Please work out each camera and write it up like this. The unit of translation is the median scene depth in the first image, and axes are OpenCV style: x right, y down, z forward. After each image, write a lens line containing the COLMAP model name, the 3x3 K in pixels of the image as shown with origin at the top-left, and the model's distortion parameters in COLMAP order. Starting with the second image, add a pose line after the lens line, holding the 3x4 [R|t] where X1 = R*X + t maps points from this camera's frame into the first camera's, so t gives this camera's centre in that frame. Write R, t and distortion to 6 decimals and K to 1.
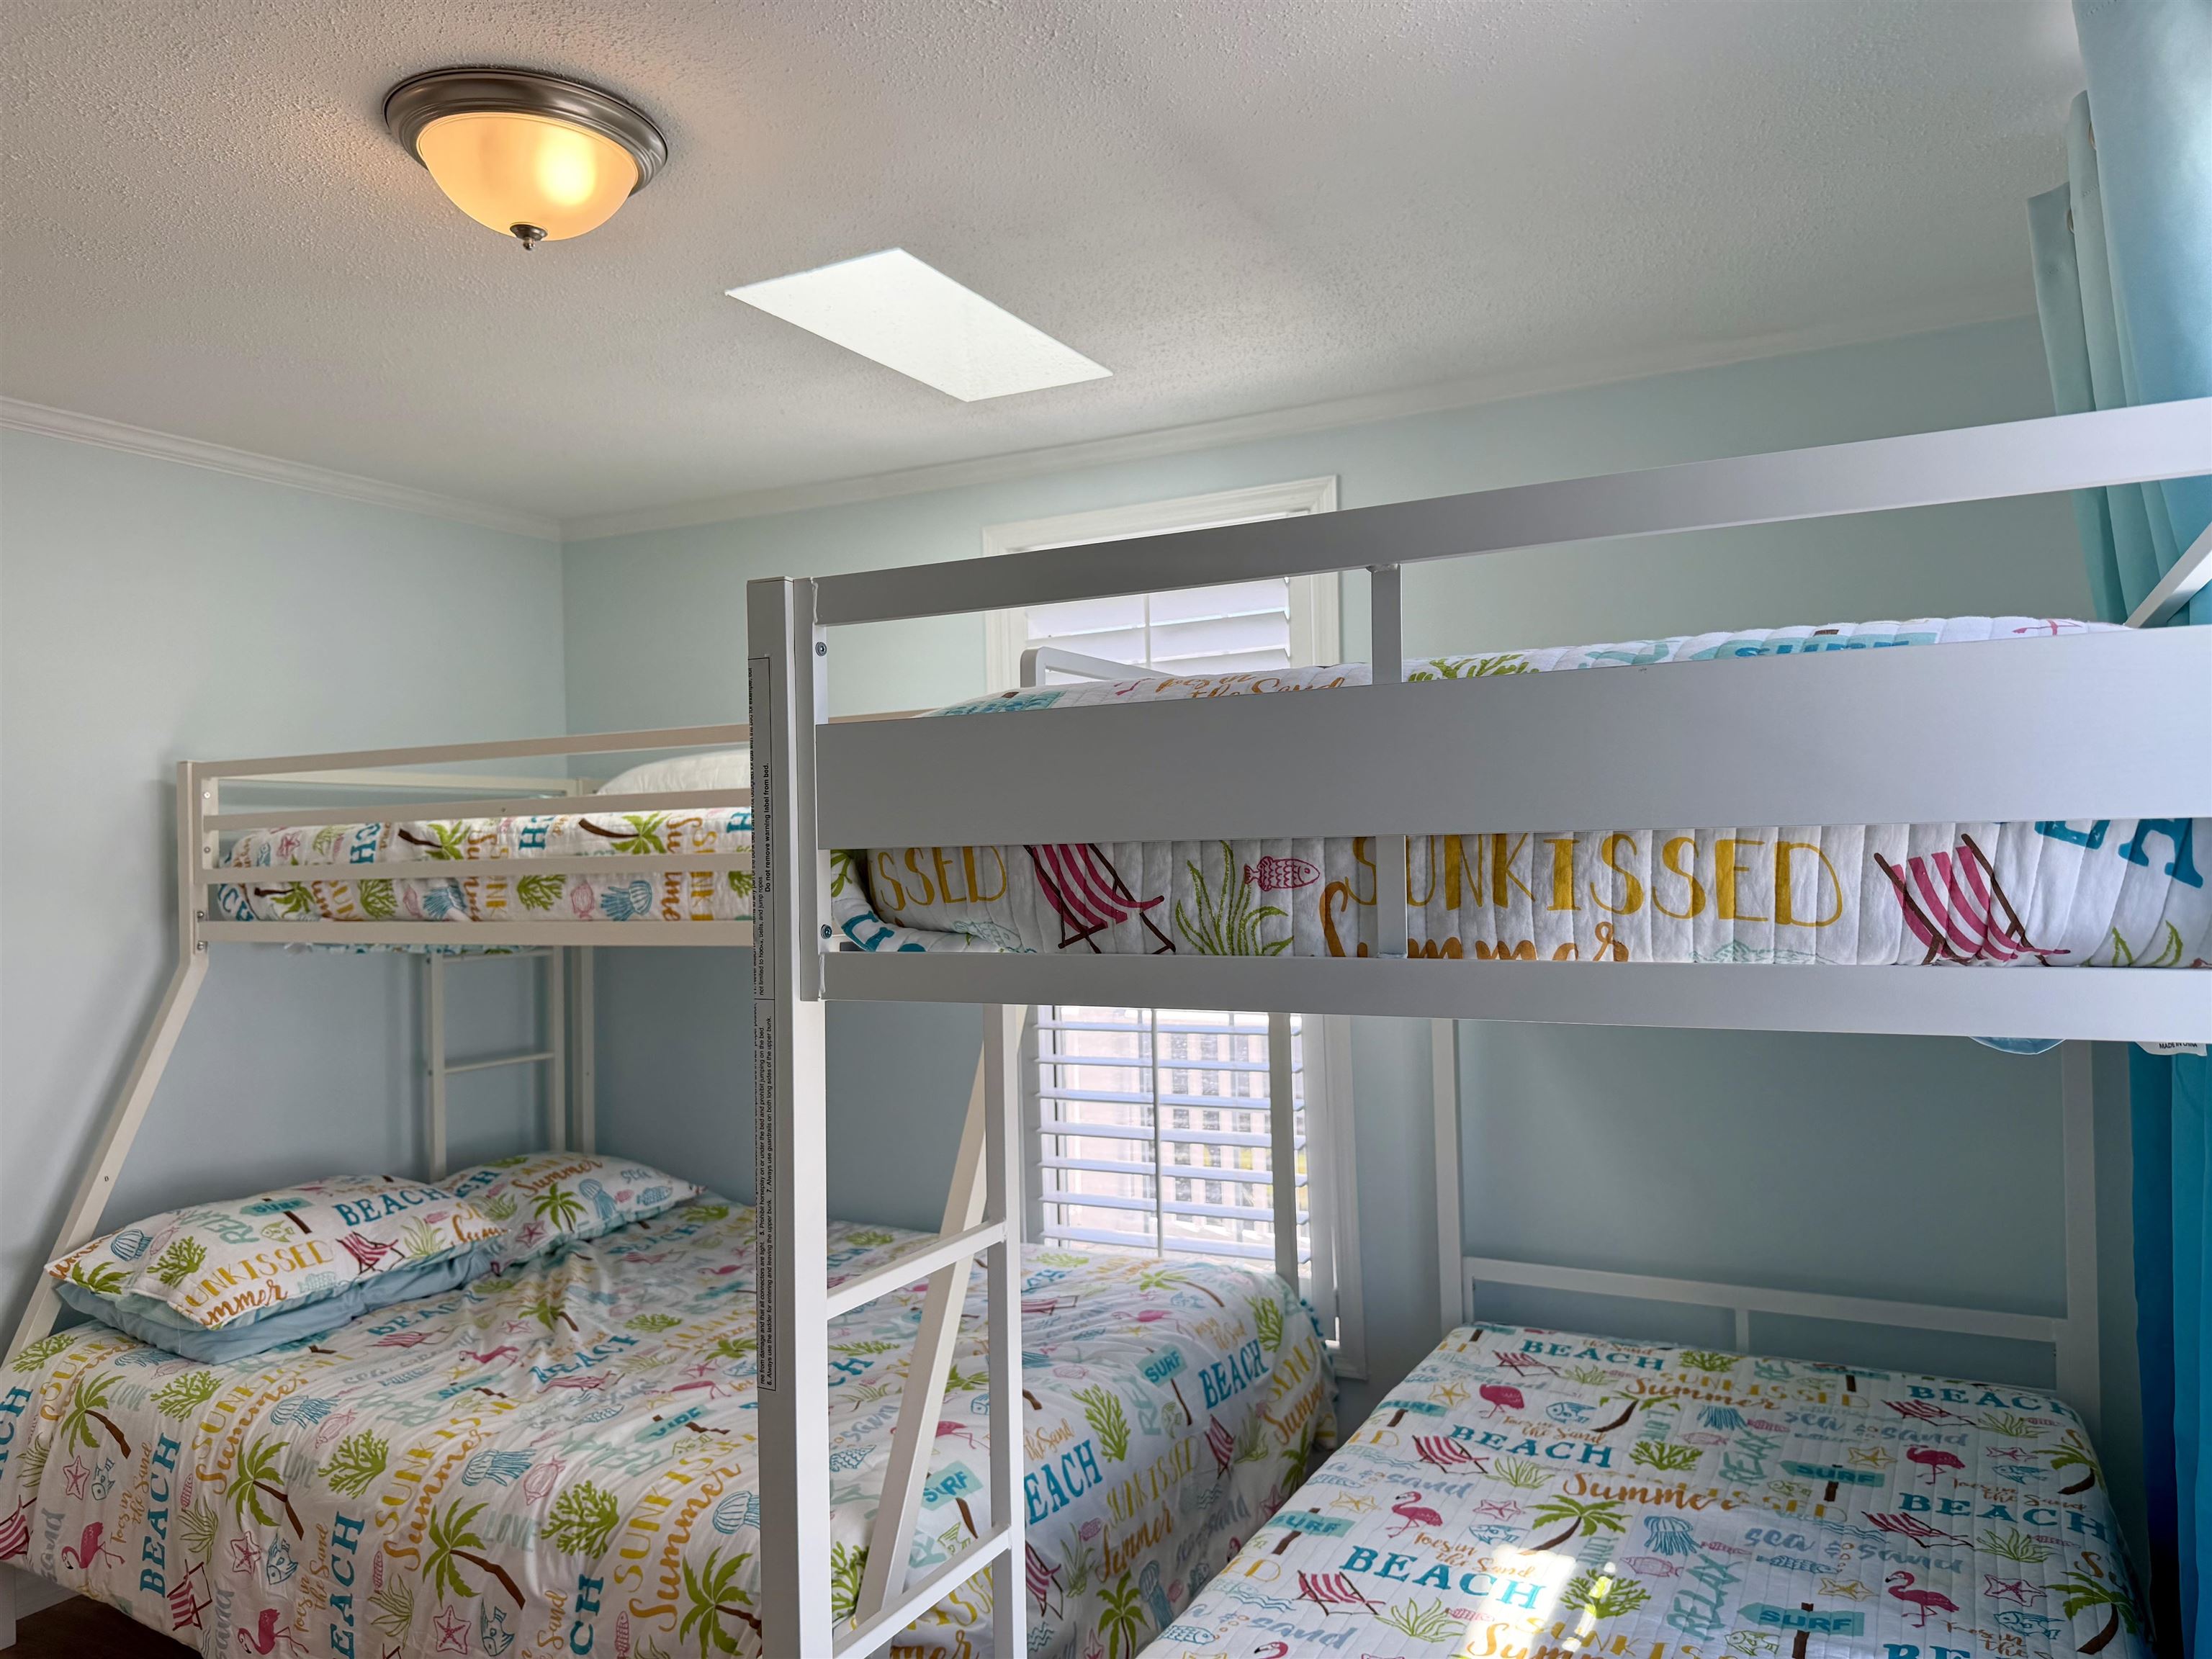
lens RADIAL K [[1562.7, 0, 1113.8], [0, 1562.7, 833.1], [0, 0, 1]] dist [0.007690, -0.001808]
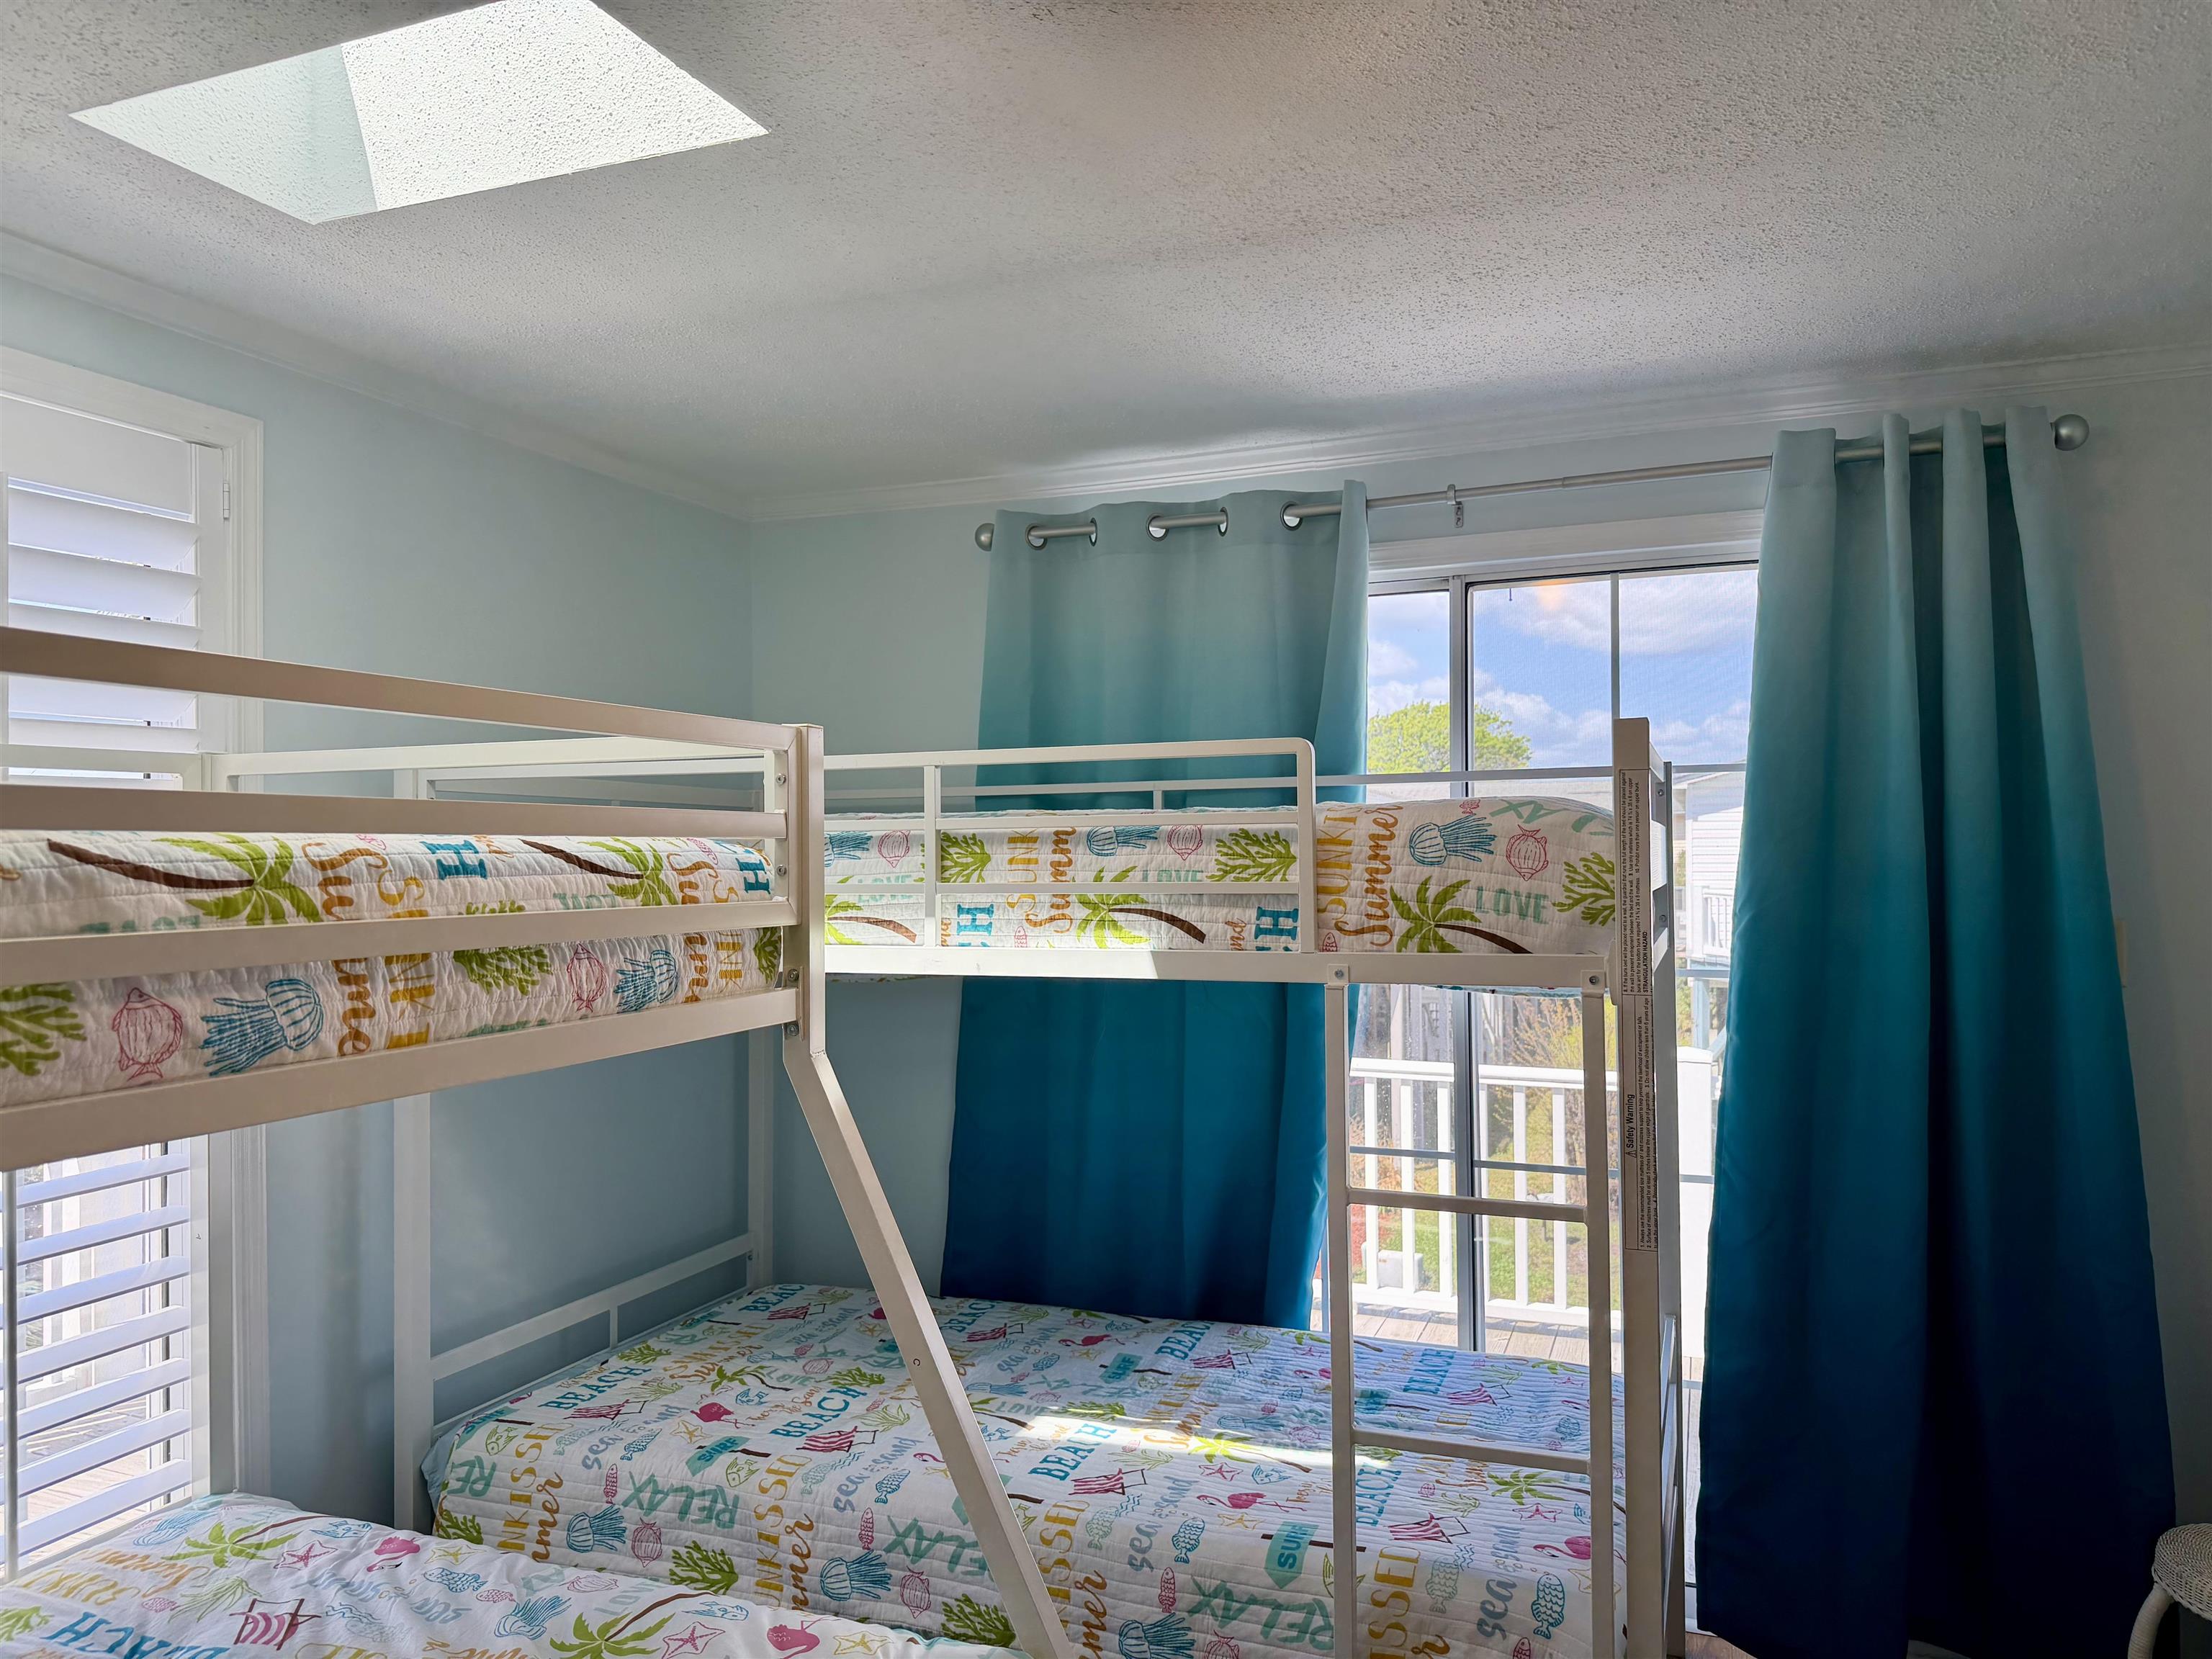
lens RADIAL K [[1525.6, 0, 1103.5], [0, 1525.6, 837.3], [0, 0, 1]] dist [-0.003537, -0.001542]
pose [[-0.110359, 0.038882, 0.993131, -0.797151], [-0.001125, 0.999229, -0.039246, 0.005594], [-0.993891, -0.005449, -0.110230, 0.817992]]
